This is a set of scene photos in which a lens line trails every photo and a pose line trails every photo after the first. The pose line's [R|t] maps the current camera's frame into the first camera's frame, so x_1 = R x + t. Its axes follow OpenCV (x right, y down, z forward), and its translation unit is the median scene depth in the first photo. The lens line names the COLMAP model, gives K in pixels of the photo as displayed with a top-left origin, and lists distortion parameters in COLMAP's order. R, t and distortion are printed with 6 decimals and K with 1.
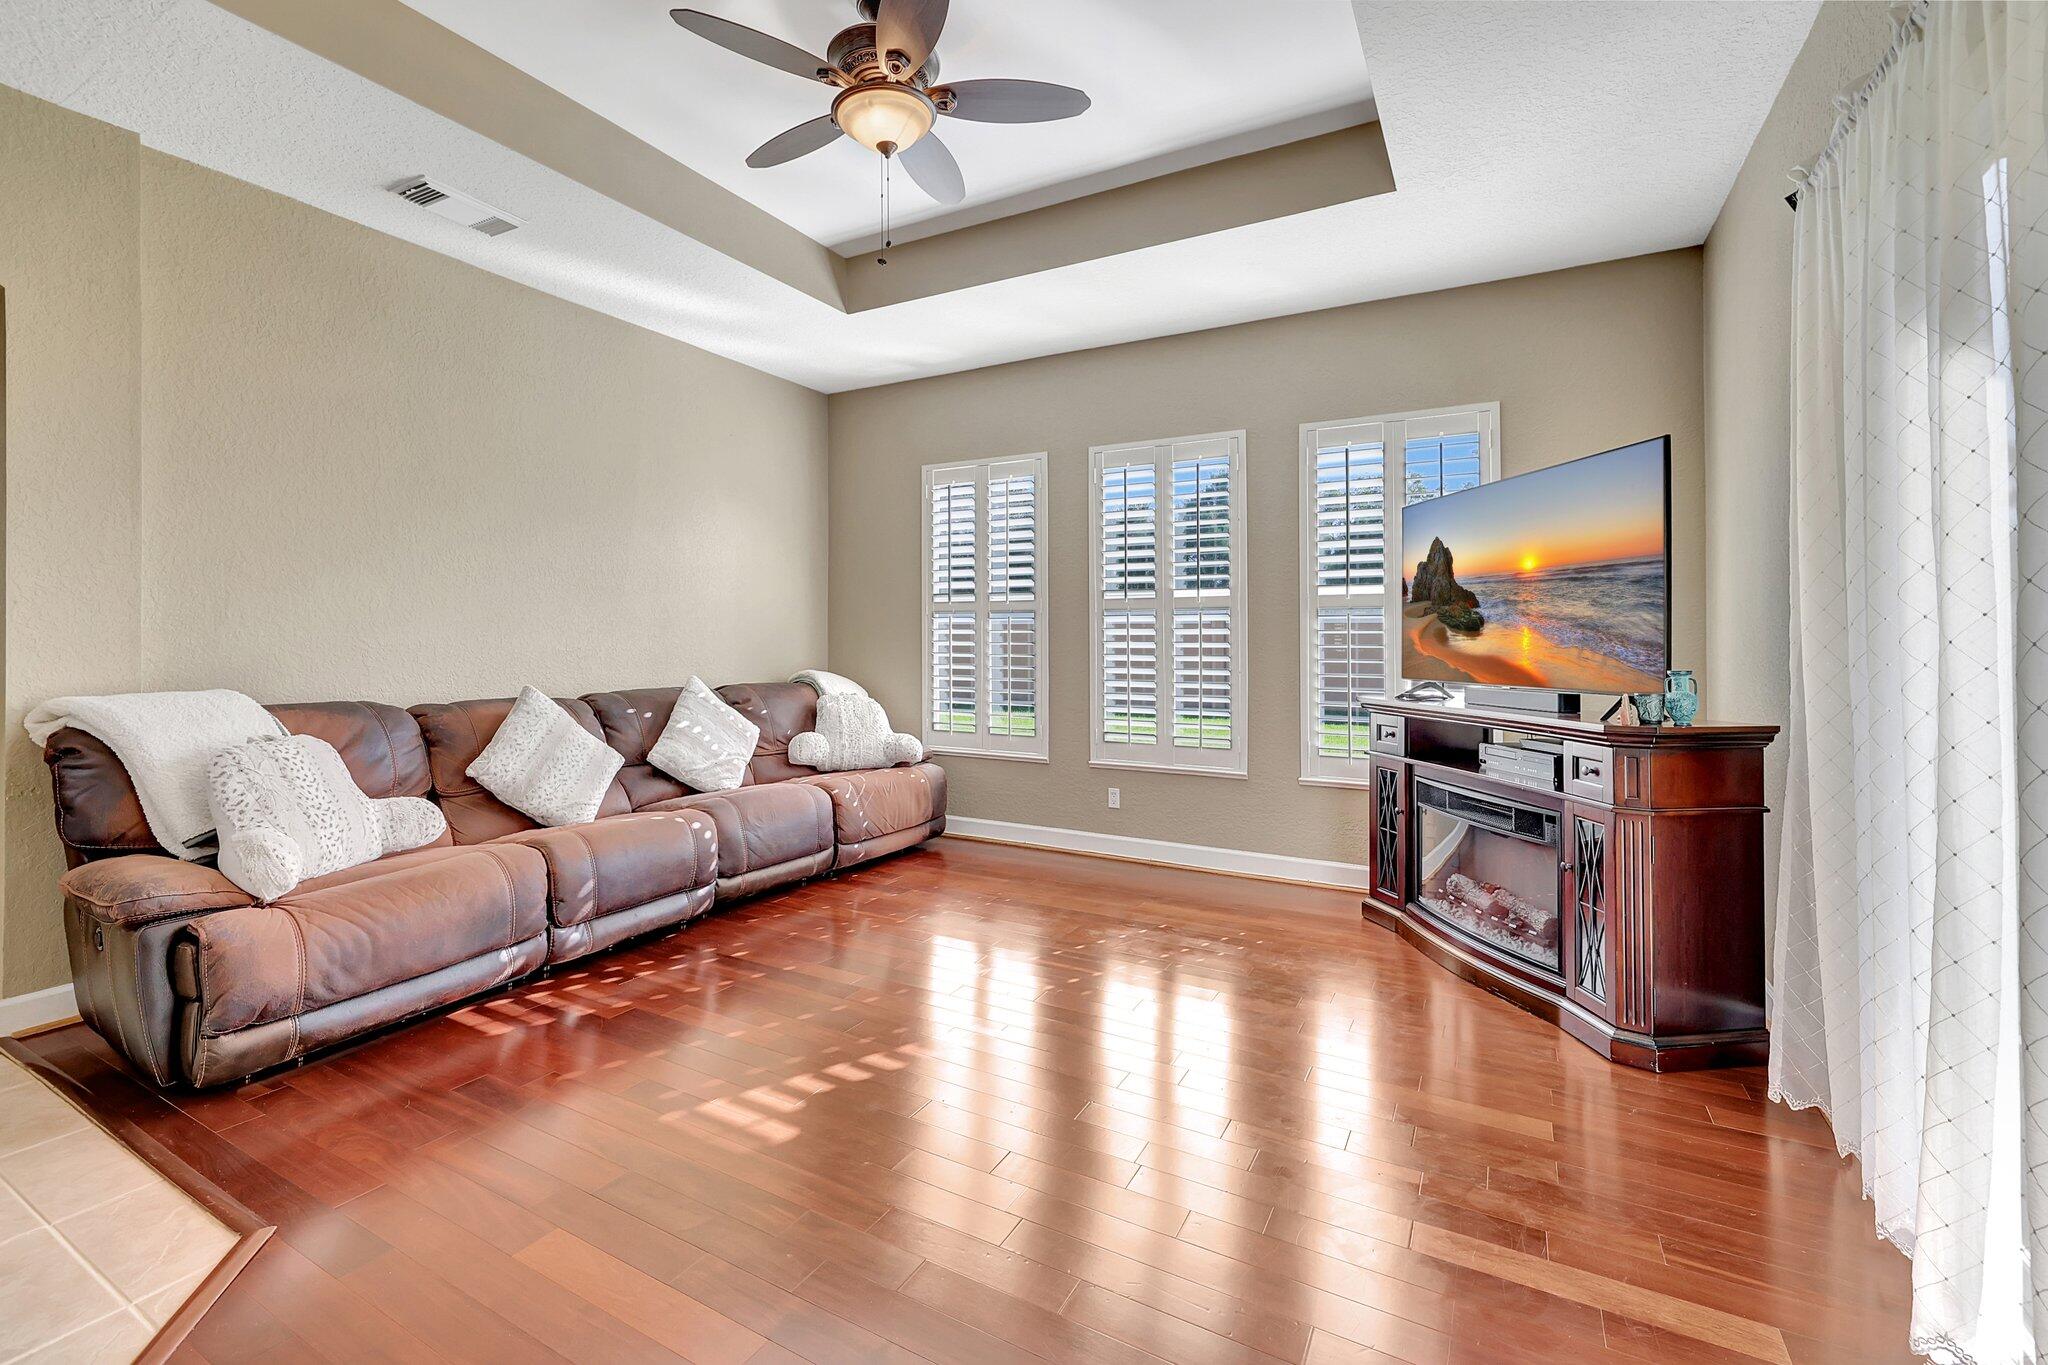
lens RADIAL K [[864.9, 0, 1046.1], [0, 864.9, 633.6], [0, 0, 1]] dist [-0.005123, 0.000216]
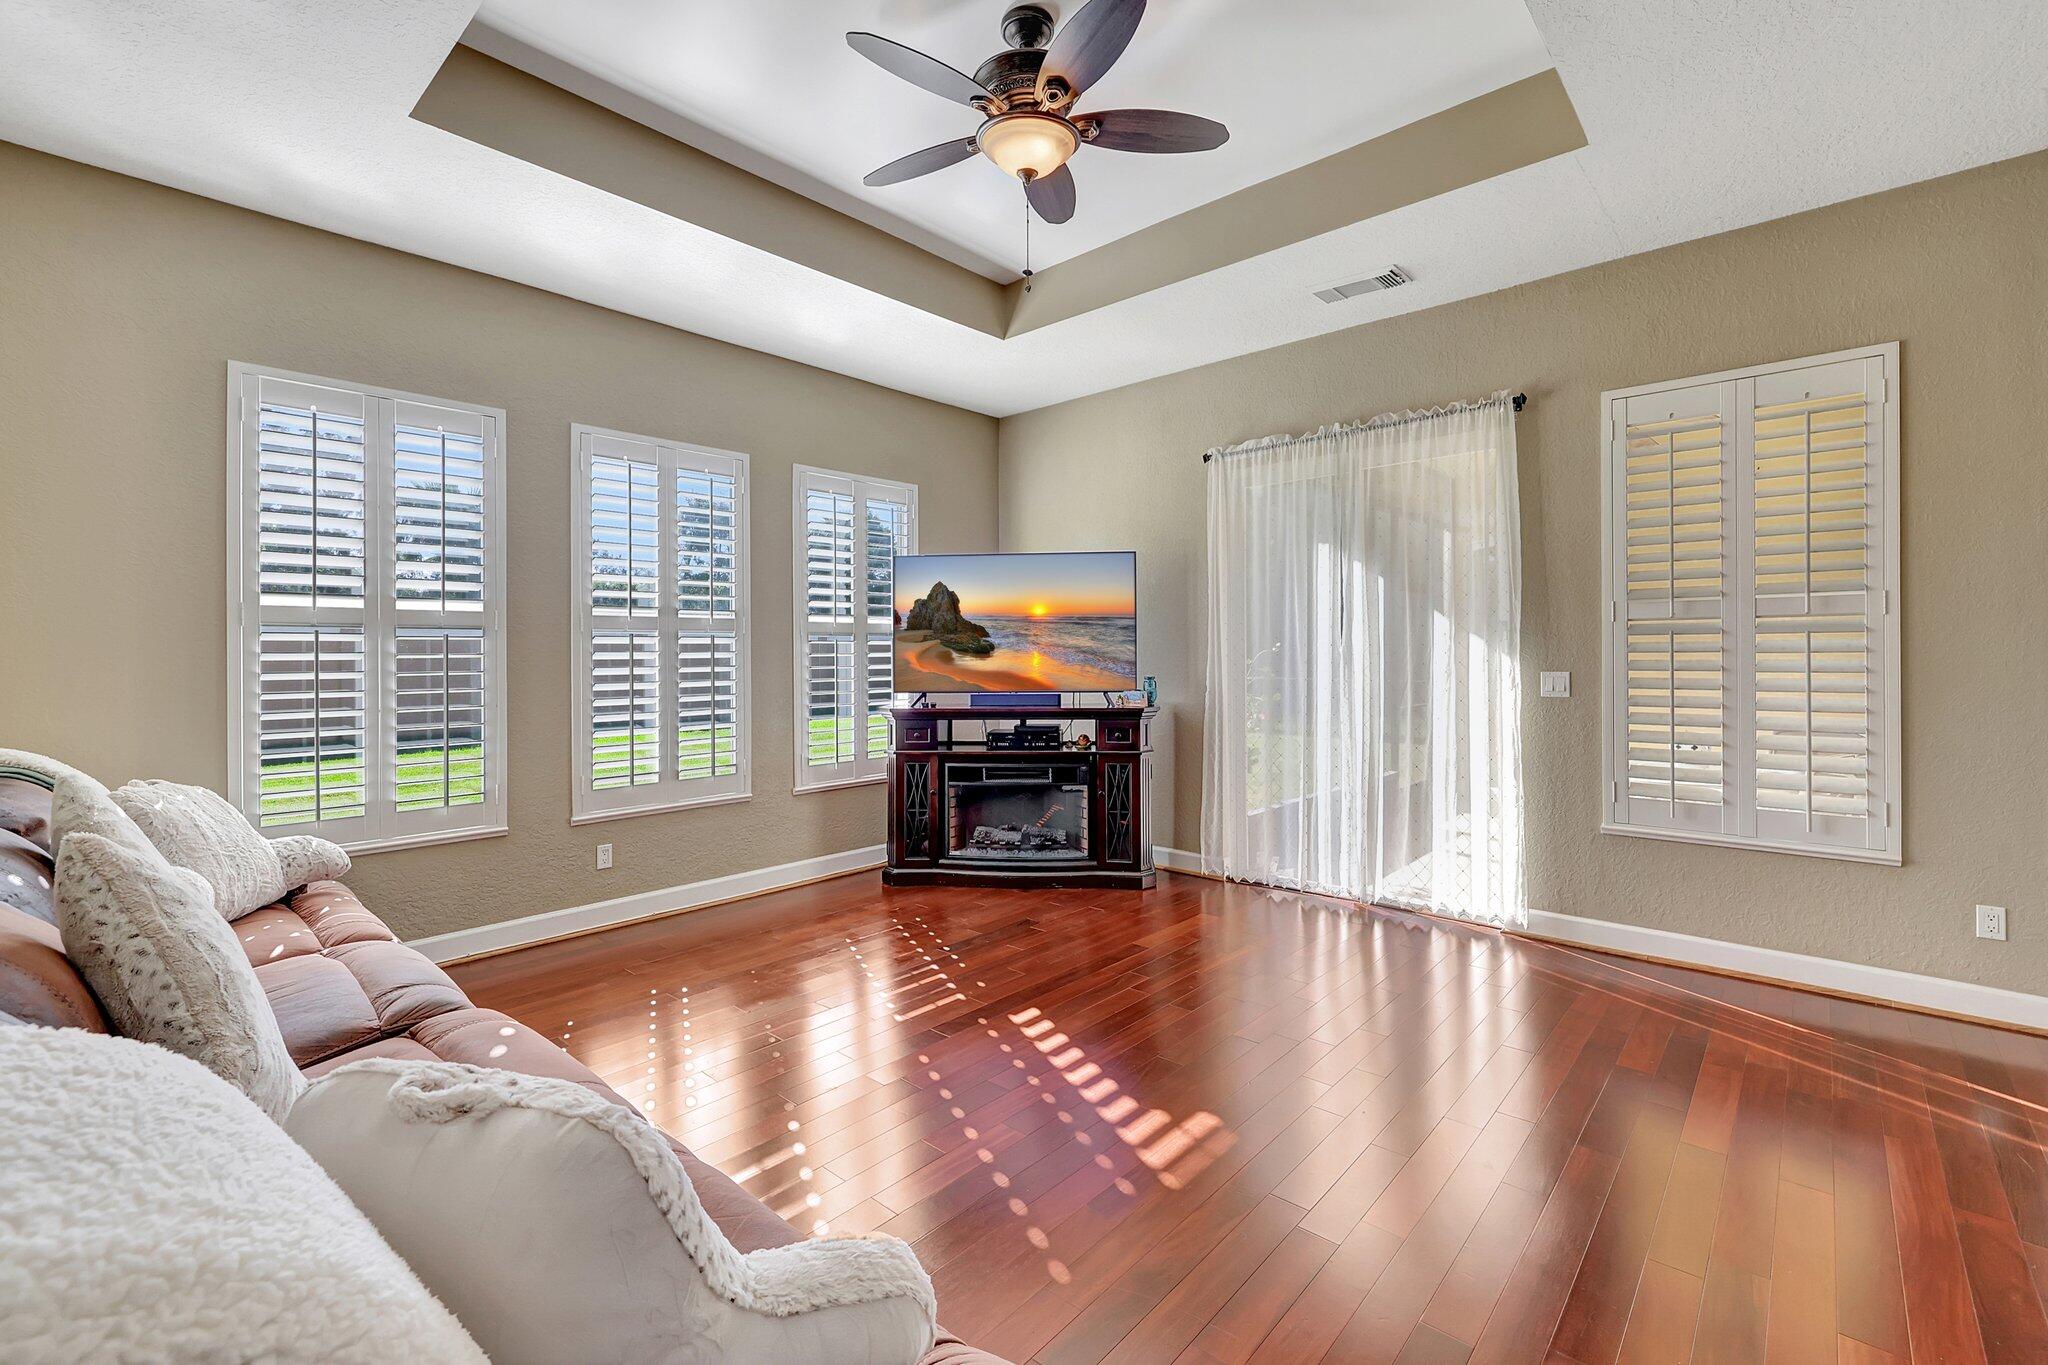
lens RADIAL K [[864.9, 0, 1011.1], [0, 864.9, 645.0], [0, 0, 1]] dist [-0.005123, 0.000216]
pose [[0.270374, -0.001668, 0.962754, -0.781396], [-0.003928, 0.999988, 0.002835, -0.019580], [-0.962747, -0.004548, 0.270364, 0.510427]]
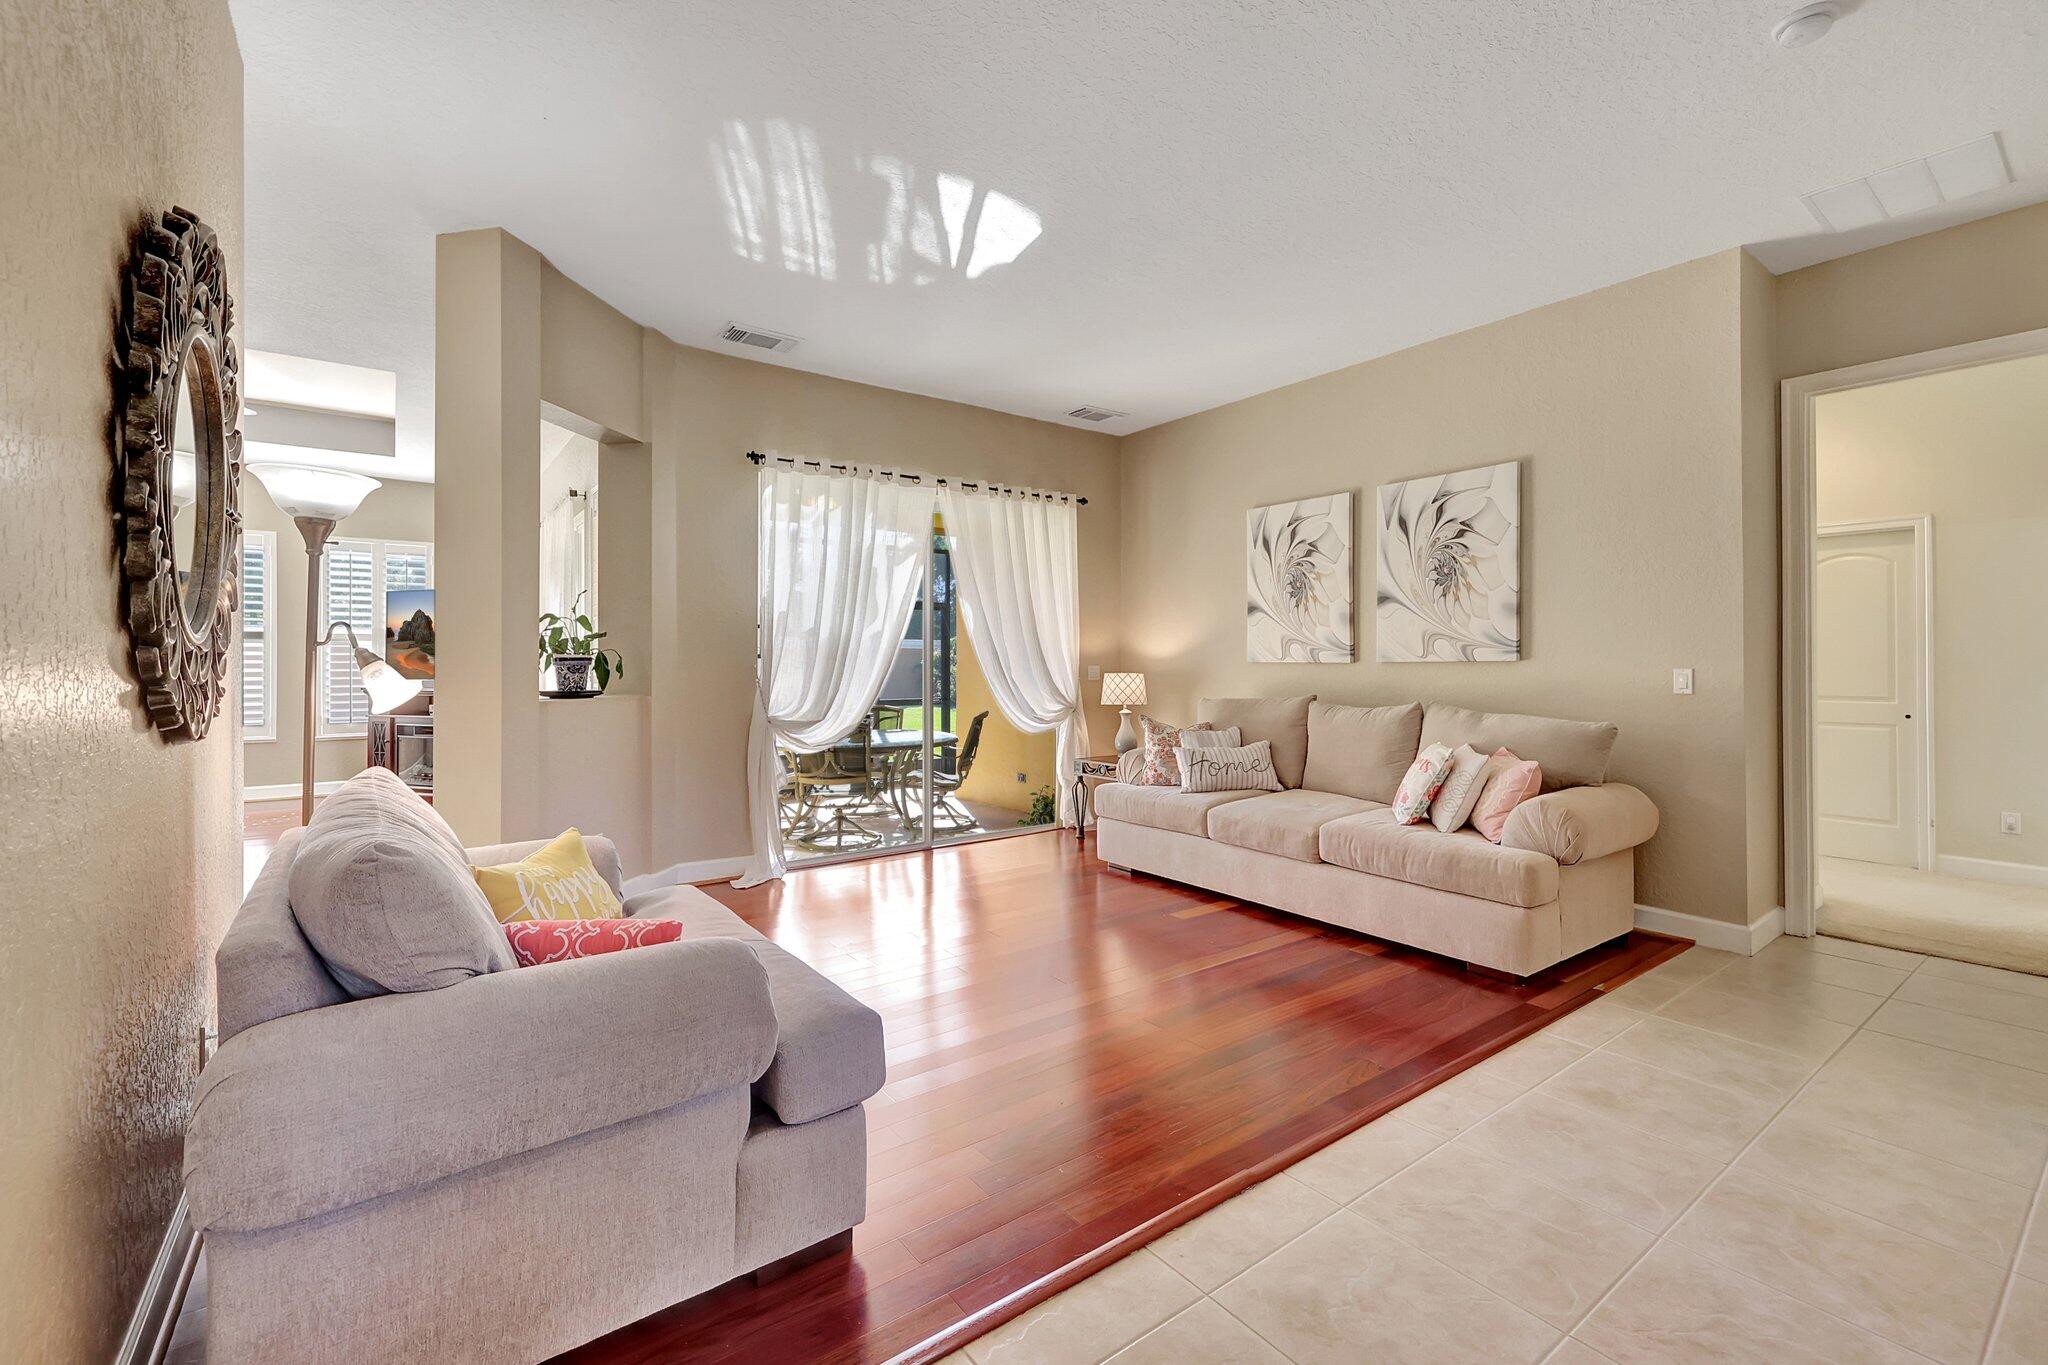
lens RADIAL K [[864.9, 0, 1000.8], [0, 864.9, 658.5], [0, 0, 1]] dist [-0.005123, 0.000216]
pose [[0.464508, -0.002613, 0.885565, -0.718323], [-0.008161, 0.999941, 0.007232, -0.016949], [-0.885531, -0.010587, 0.464459, -1.223920]]
